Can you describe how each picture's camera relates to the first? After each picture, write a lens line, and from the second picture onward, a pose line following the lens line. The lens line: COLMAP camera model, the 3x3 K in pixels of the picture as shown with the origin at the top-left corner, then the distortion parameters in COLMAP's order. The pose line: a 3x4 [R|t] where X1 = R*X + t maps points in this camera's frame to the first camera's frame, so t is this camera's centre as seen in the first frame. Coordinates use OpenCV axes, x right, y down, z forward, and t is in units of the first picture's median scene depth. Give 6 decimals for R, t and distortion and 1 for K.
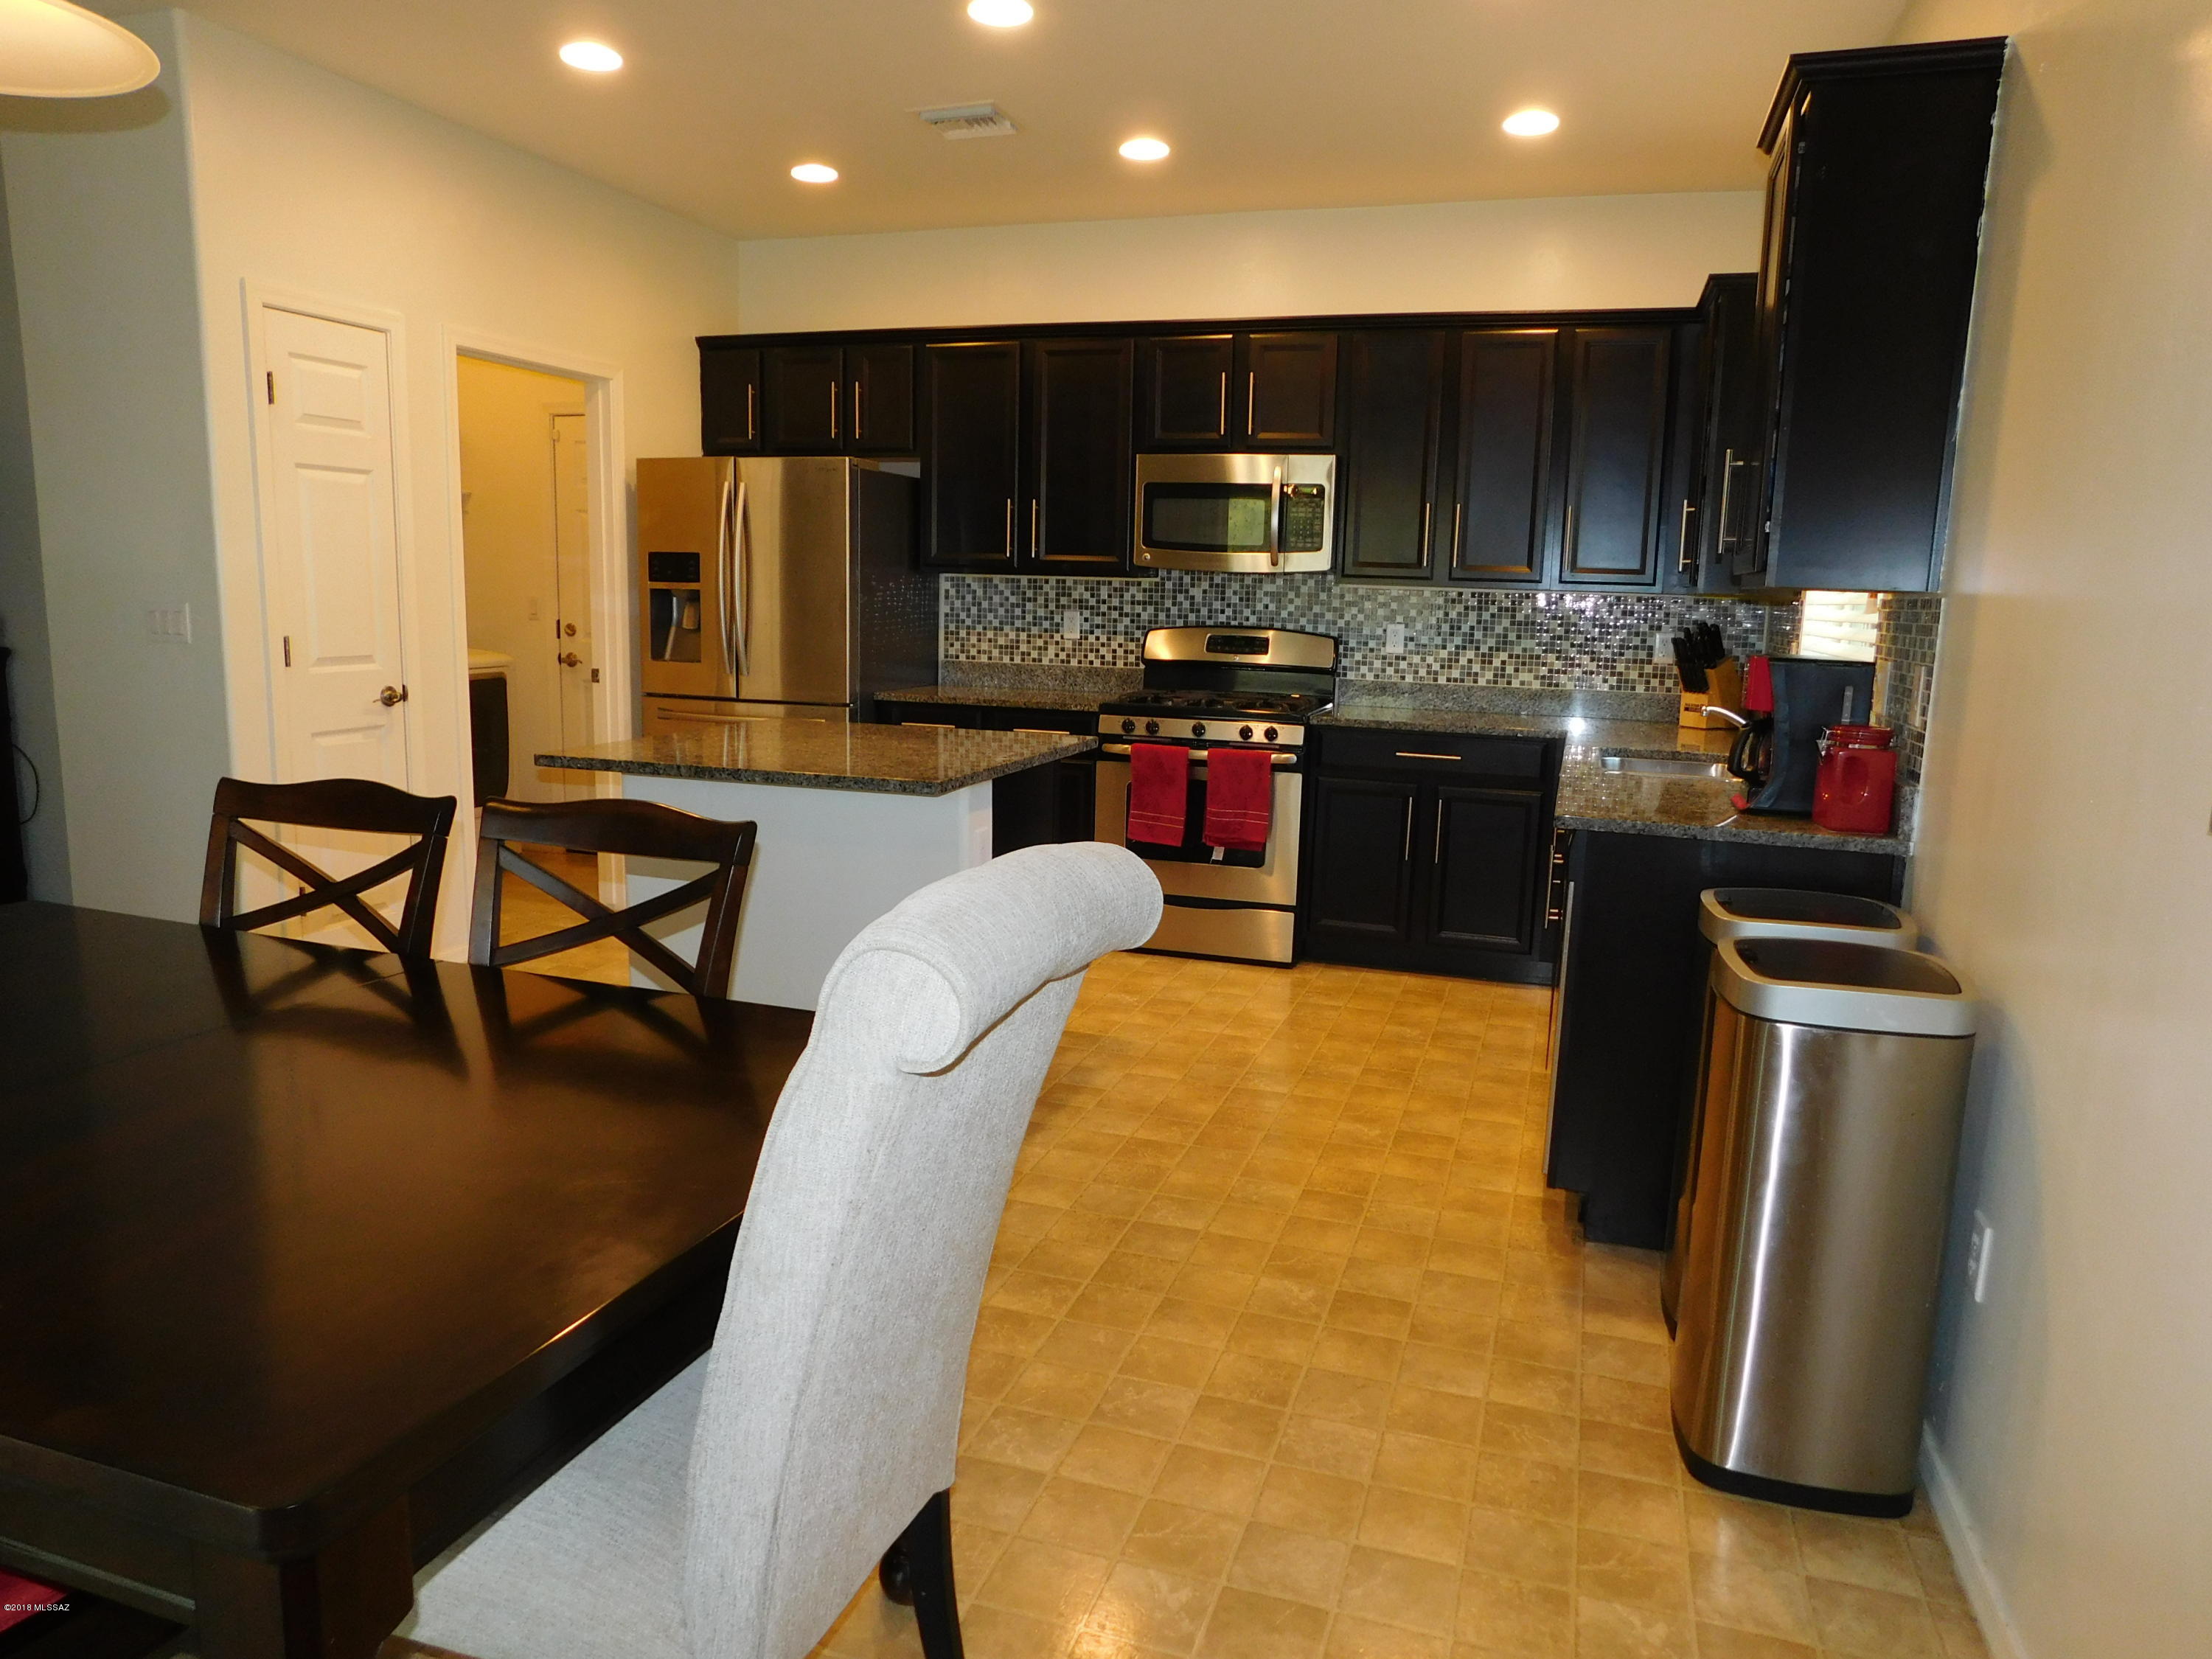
lens RADIAL K [[1434.4, 0, 1116.0], [0, 1434.4, 830.2], [0, 0, 1]] dist [-0.047025, 0.007157]
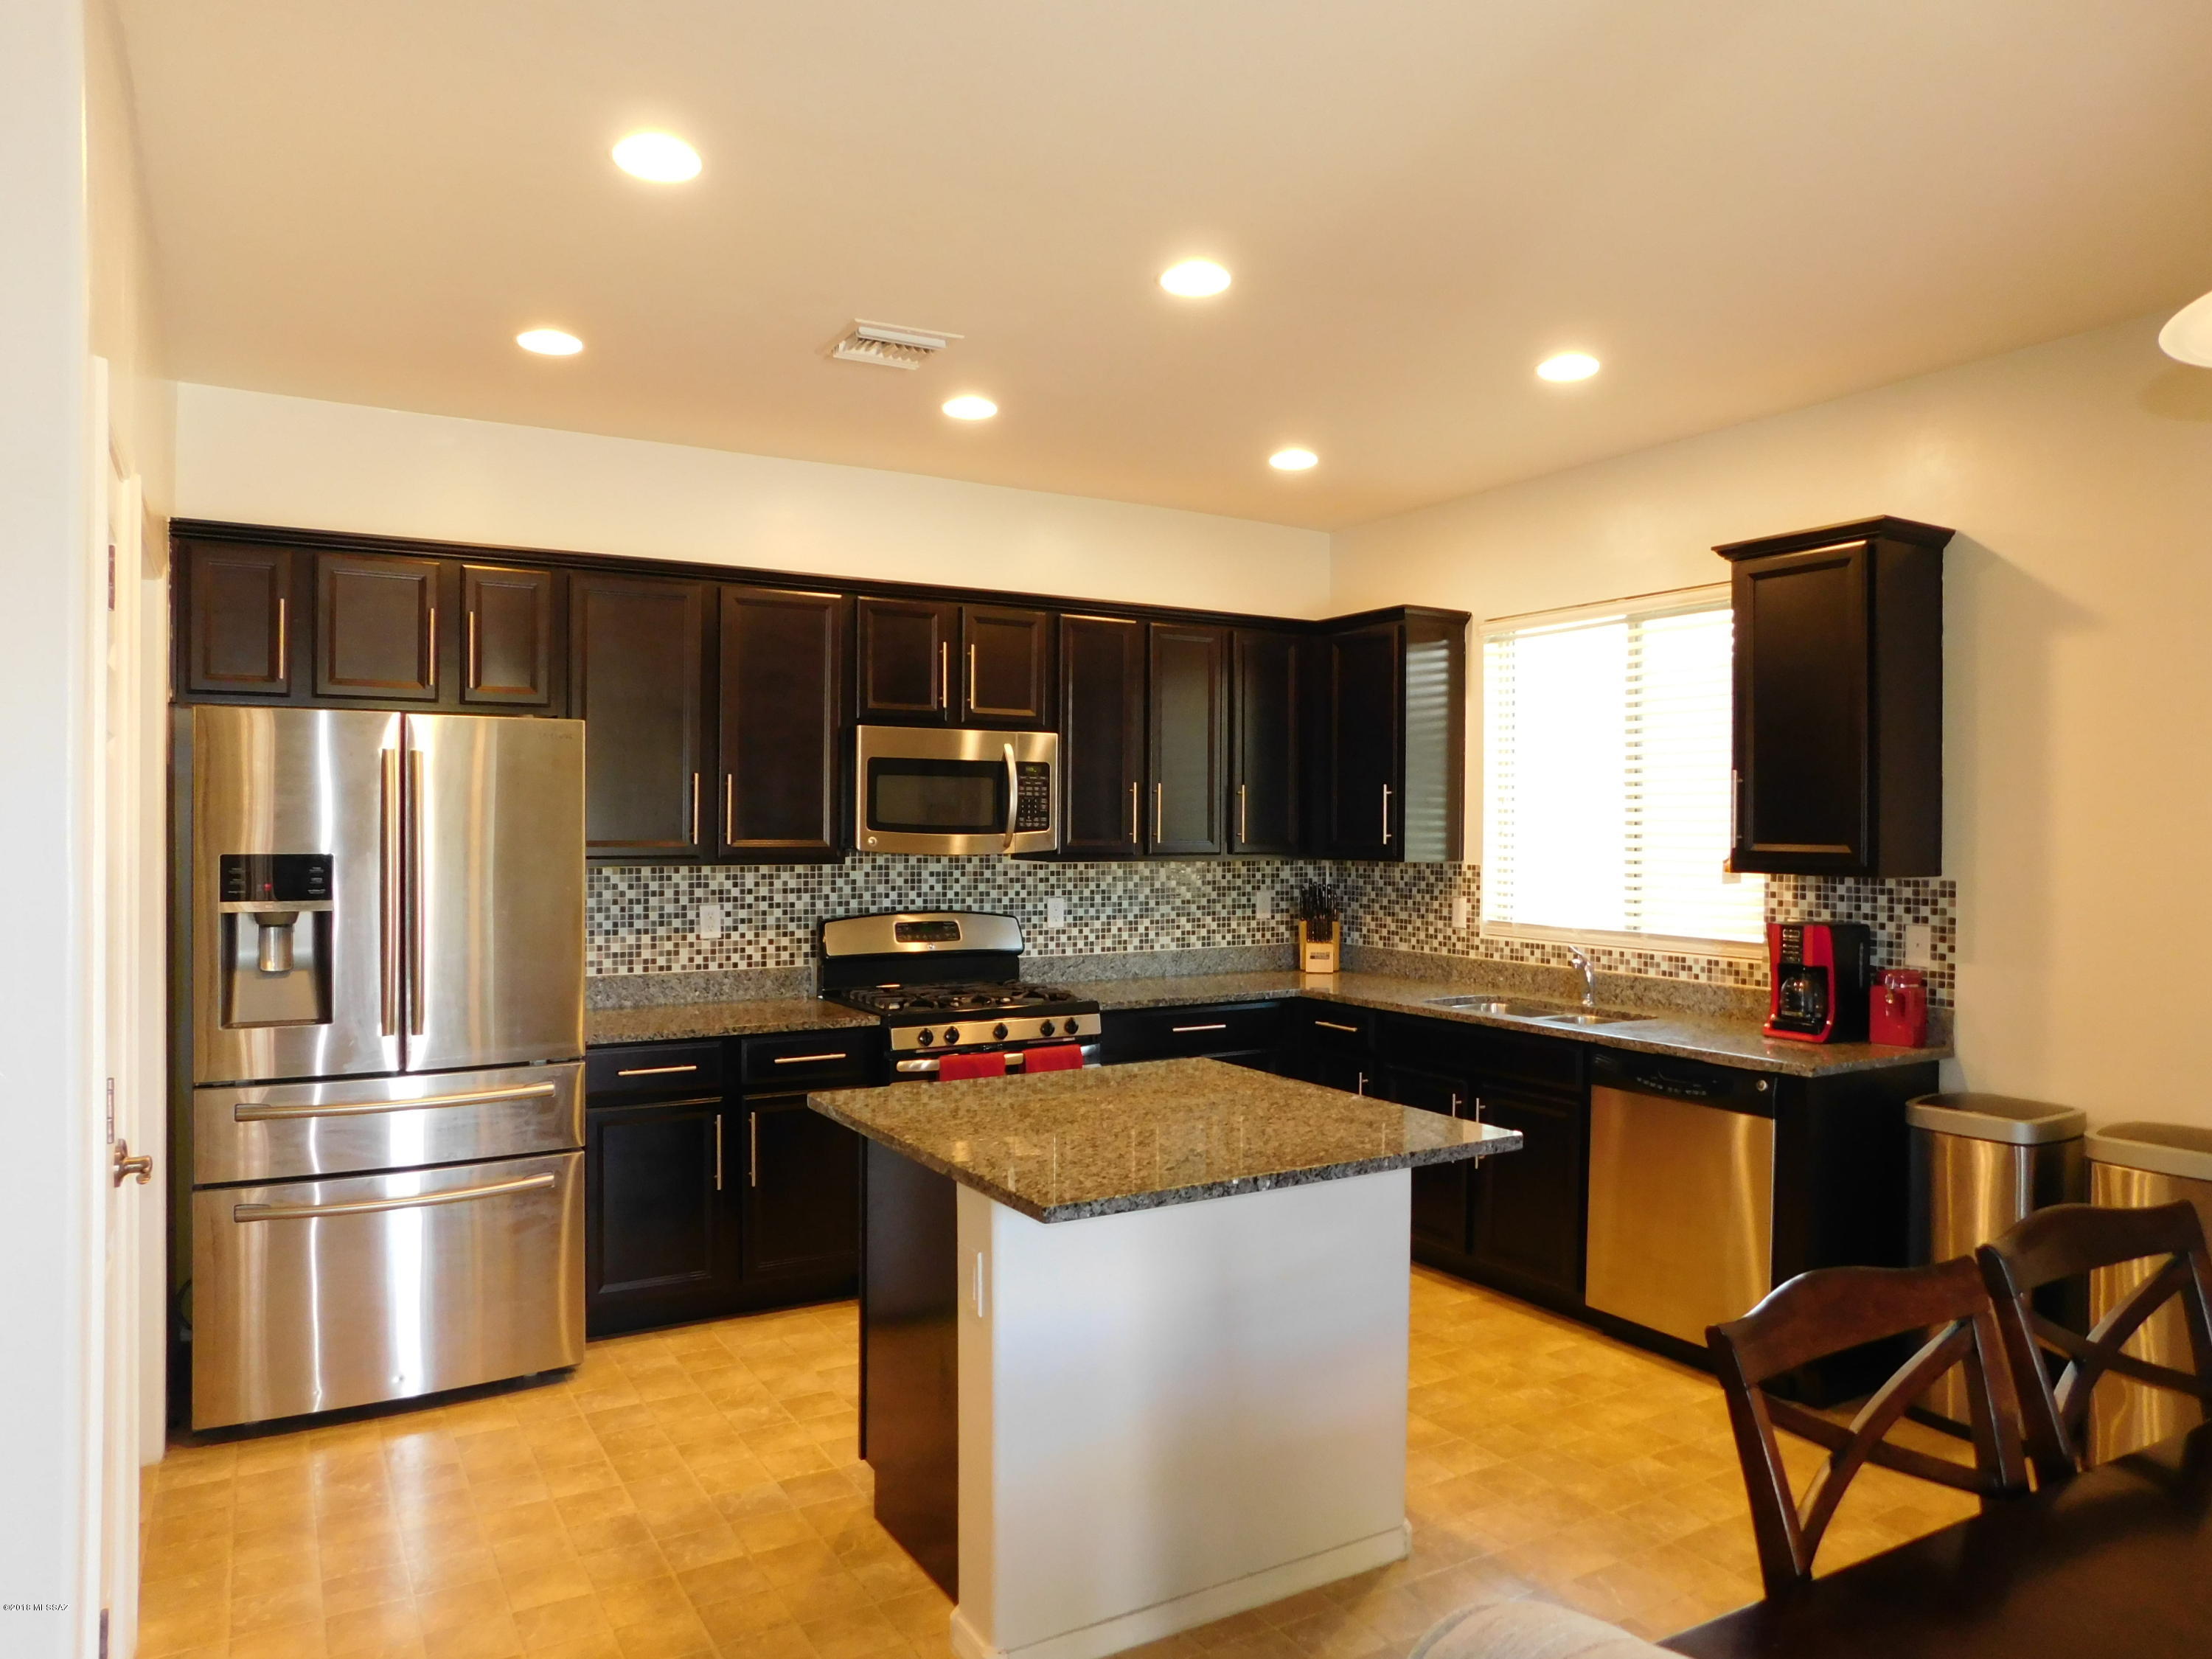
lens RADIAL K [[1434.4, 0, 1114.7], [0, 1434.4, 821.6], [0, 0, 1]] dist [-0.047025, 0.007157]
pose [[0.665327, -0.021924, 0.746230, -0.513221], [0.140698, 0.985339, -0.096495, -0.093744], [-0.733174, 0.169194, 0.658657, 0.302266]]
